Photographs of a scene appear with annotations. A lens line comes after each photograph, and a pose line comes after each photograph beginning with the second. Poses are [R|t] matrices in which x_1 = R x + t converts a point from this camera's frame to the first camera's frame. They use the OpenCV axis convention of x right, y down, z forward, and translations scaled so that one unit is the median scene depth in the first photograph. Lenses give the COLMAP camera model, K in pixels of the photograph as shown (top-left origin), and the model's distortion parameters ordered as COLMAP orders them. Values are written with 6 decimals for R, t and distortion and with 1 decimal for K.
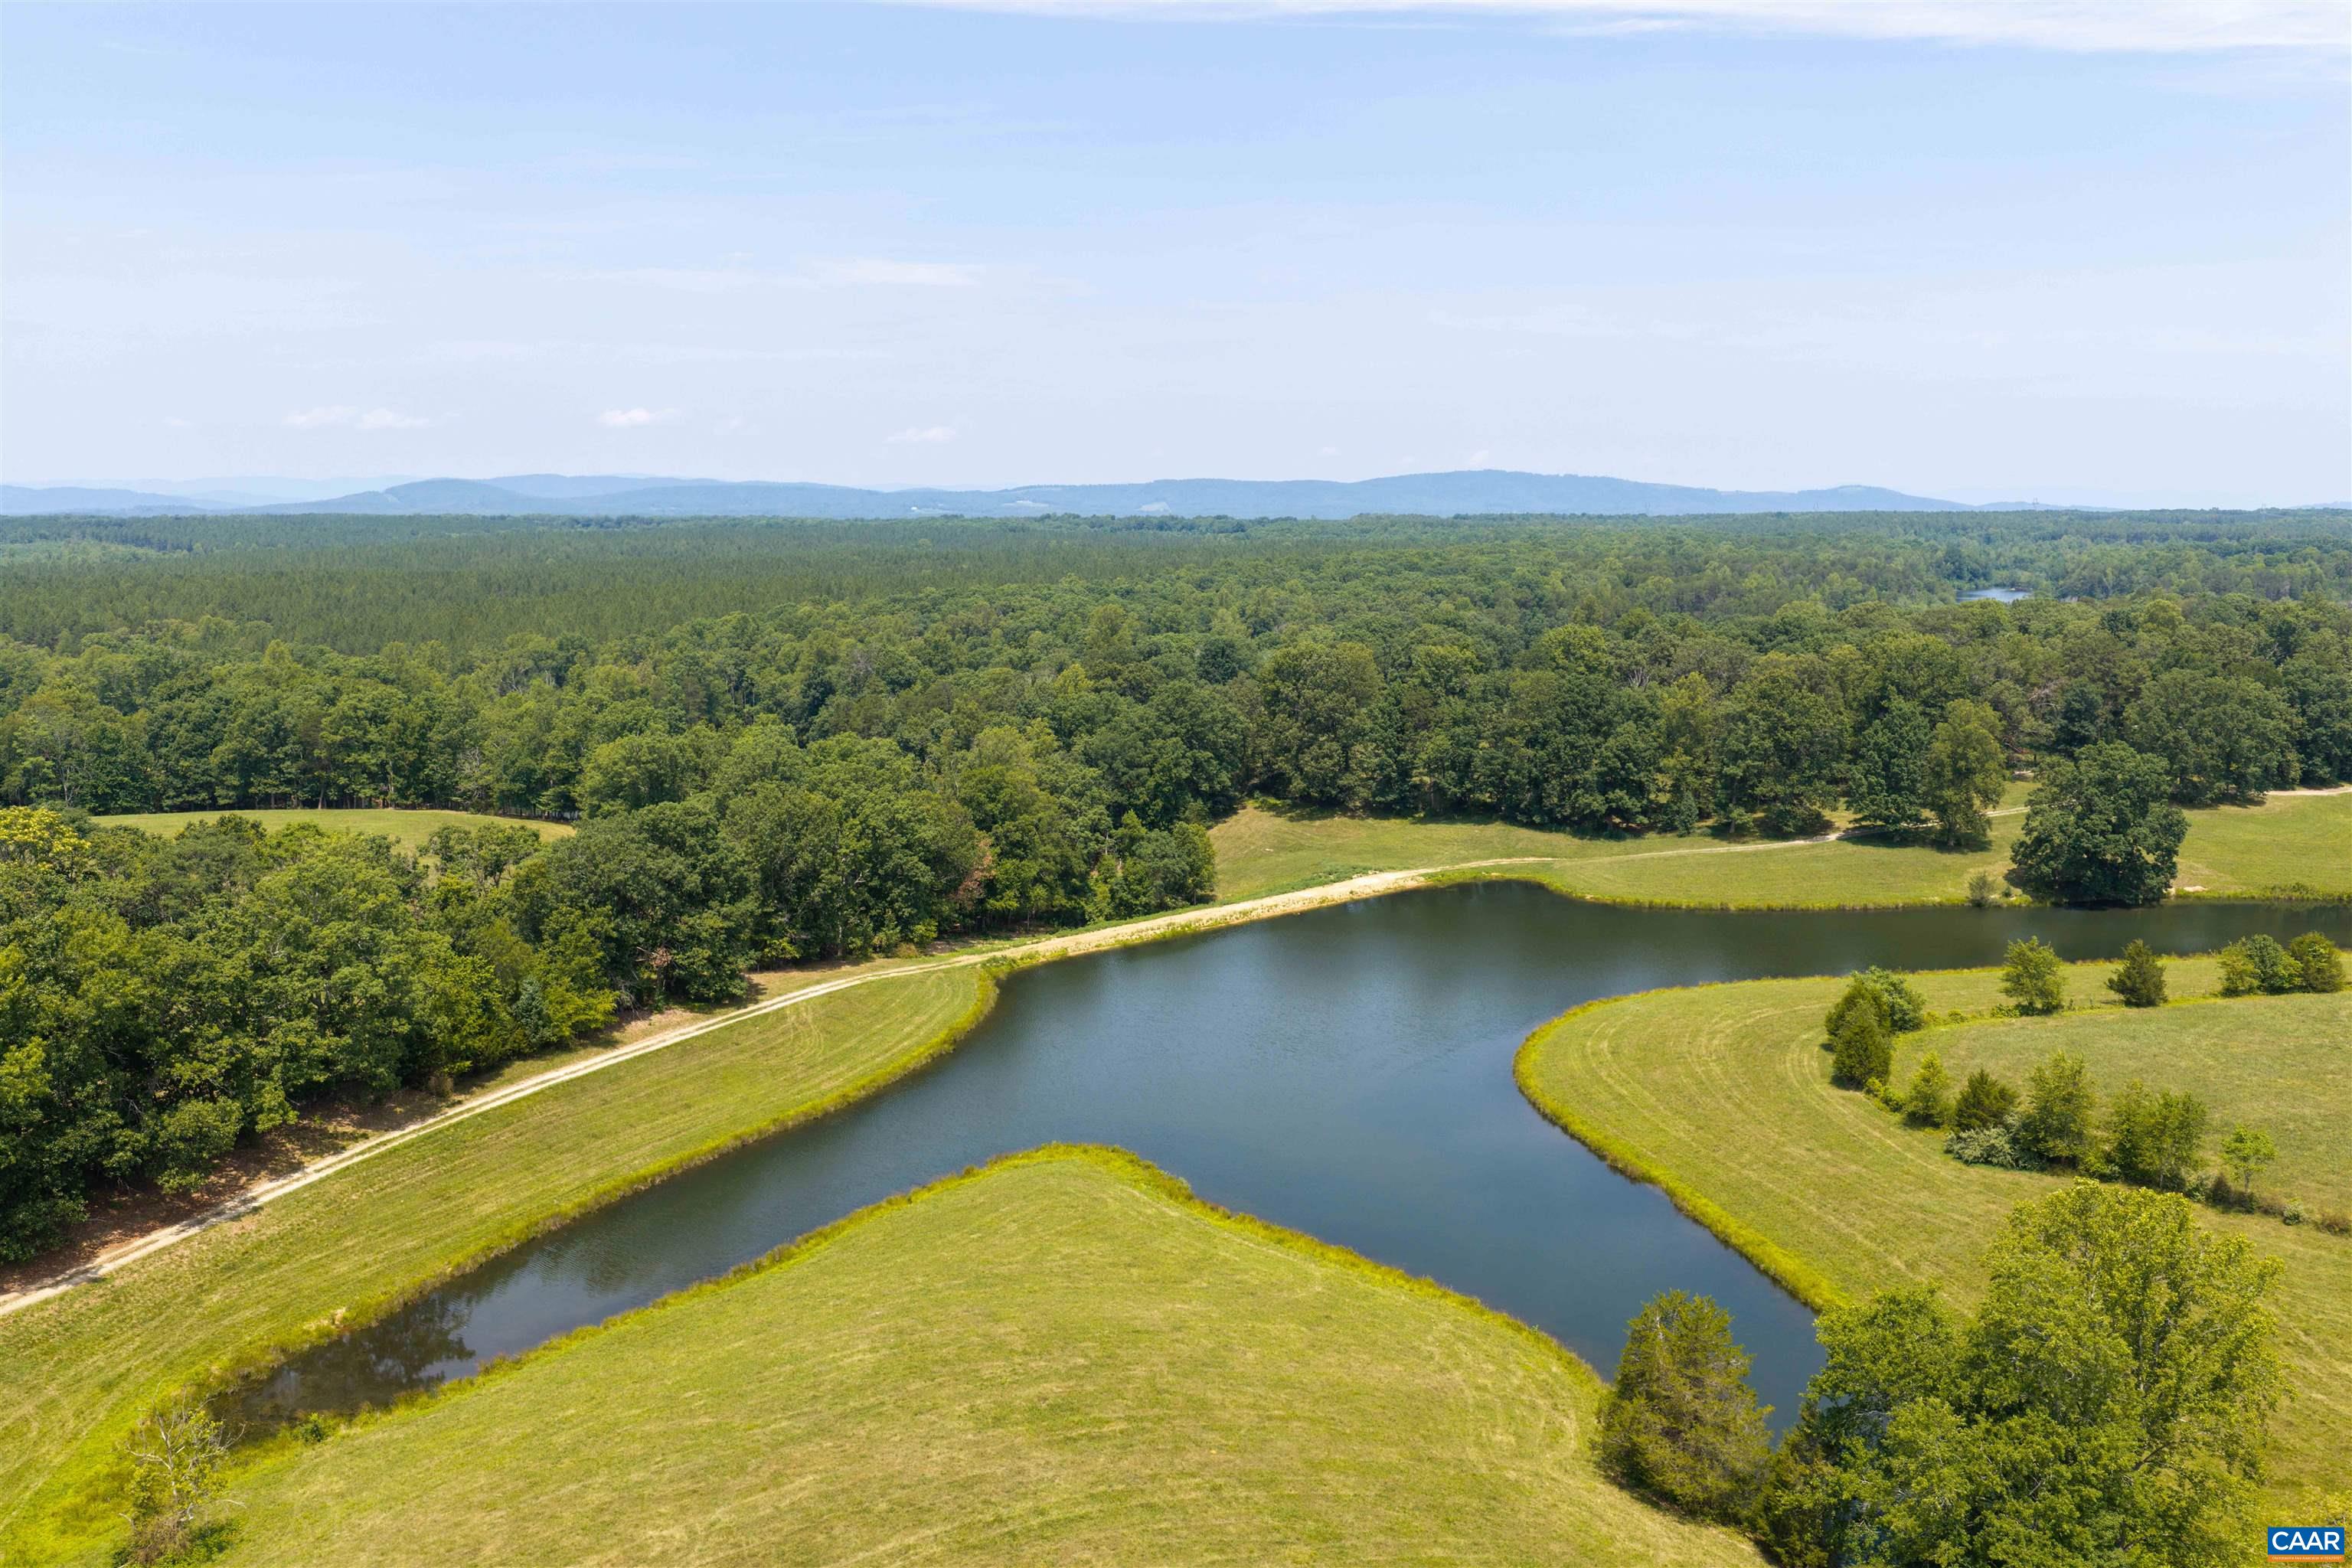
lens RADIAL K [[1943.4, 0, 1178.5], [0, 1943.4, 803.2], [0, 0, 1]] dist [0.020348, -0.035045]
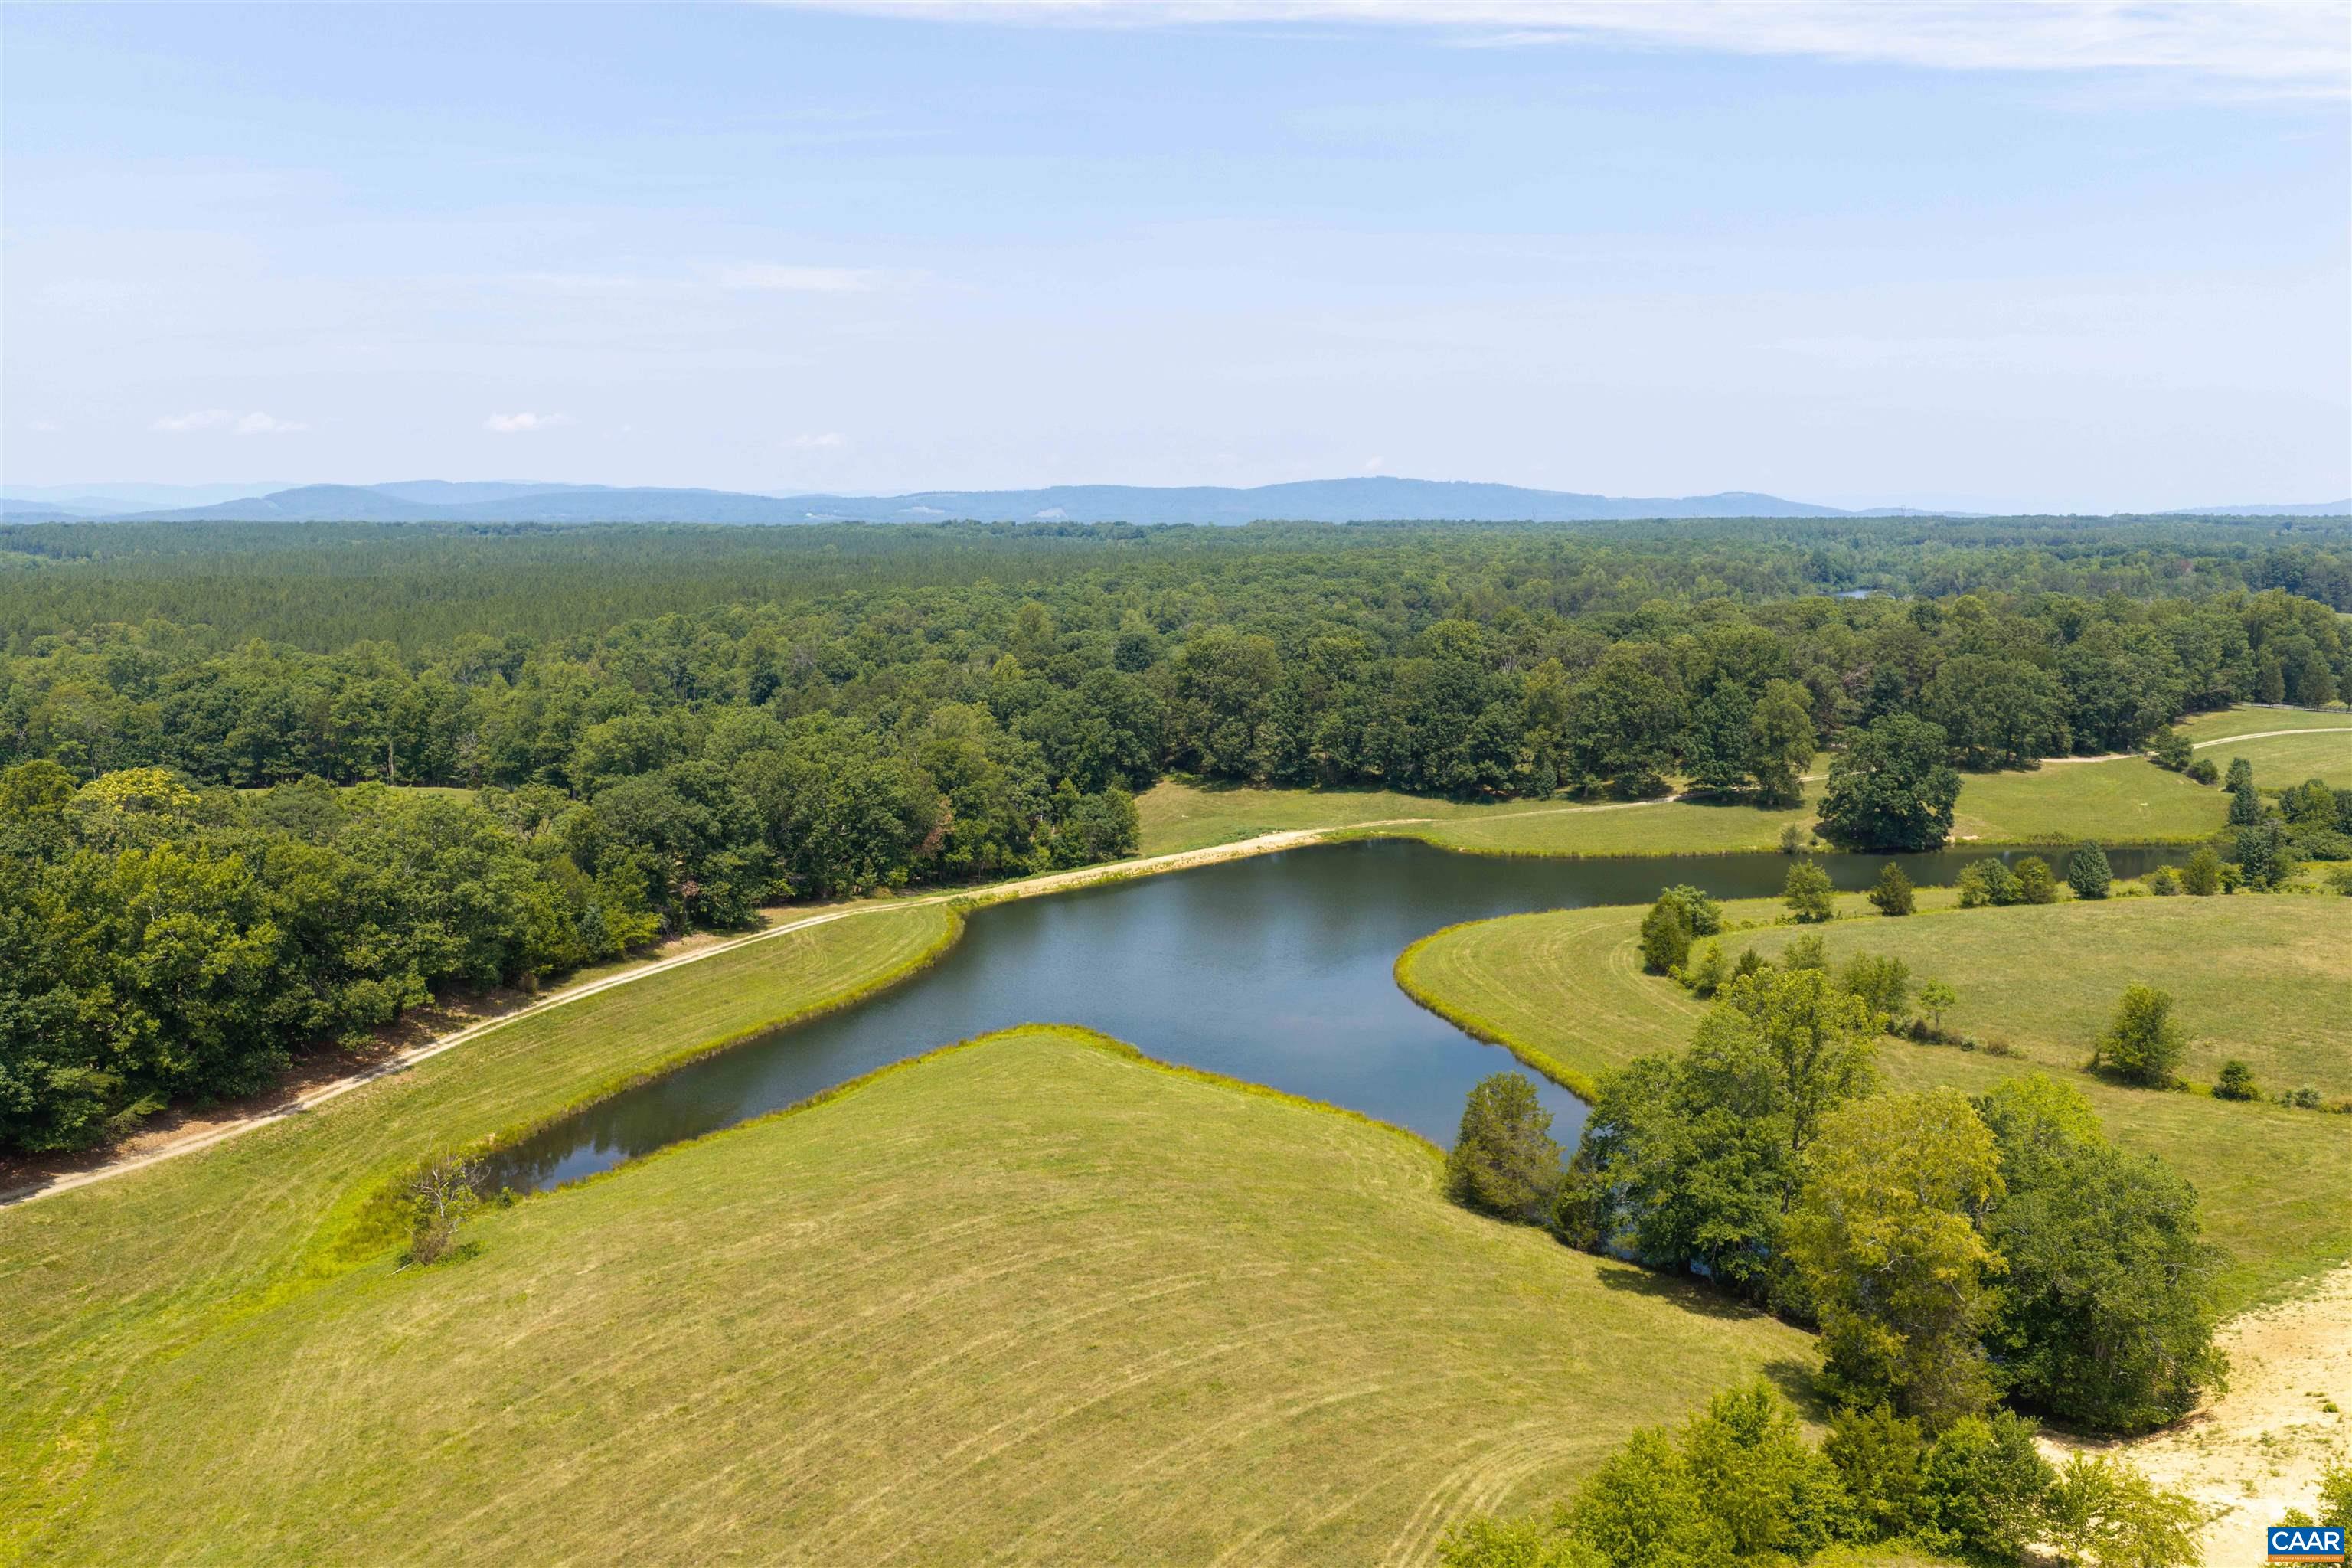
lens RADIAL K [[1943.4, 0, 1178.5], [0, 1943.4, 803.2], [0, 0, 1]] dist [0.020348, -0.035045]
pose [[0.998585, -0.008382, 0.052516, -0.017894], [0.008548, 0.999959, -0.002927, 0.021241], [-0.052489, 0.003371, 0.998616, -0.143494]]
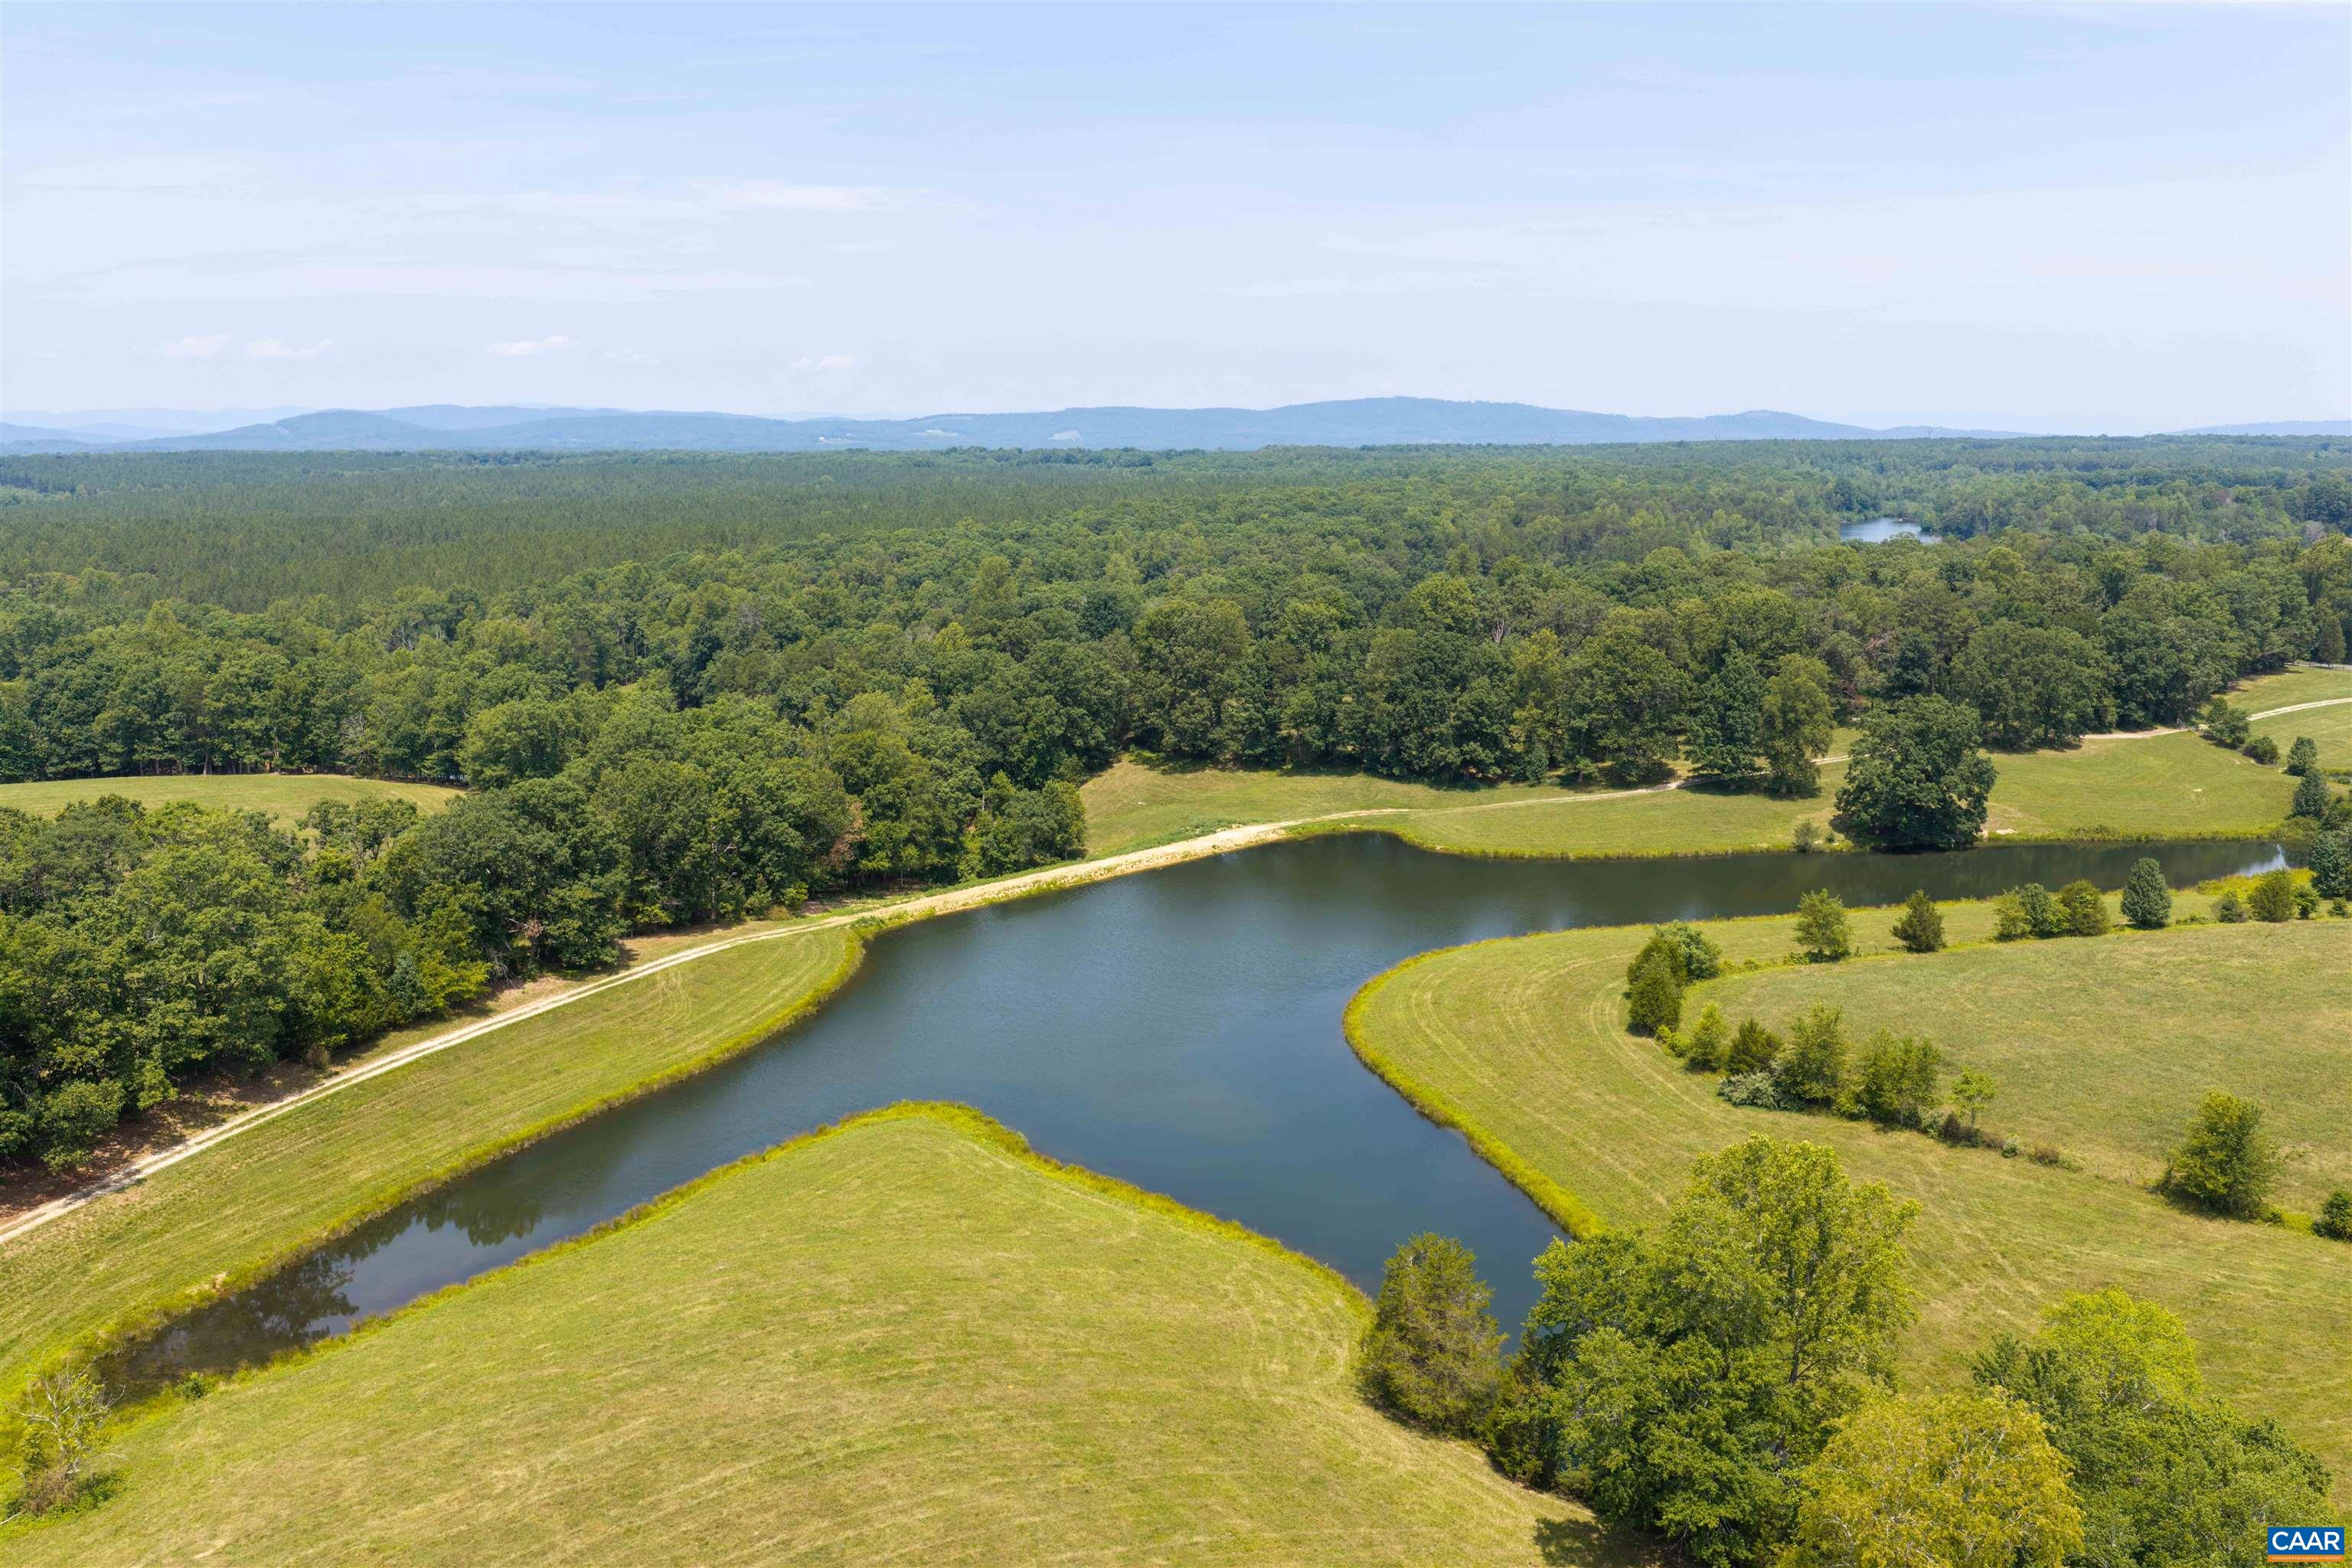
lens RADIAL K [[1943.4, 0, 1178.5], [0, 1943.4, 803.2], [0, 0, 1]] dist [0.020348, -0.035045]
pose [[0.999022, -0.013017, 0.042265, 0.024803], [0.011479, 0.999270, 0.036425, -0.014699], [-0.042708, -0.035904, 0.998442, -0.038487]]
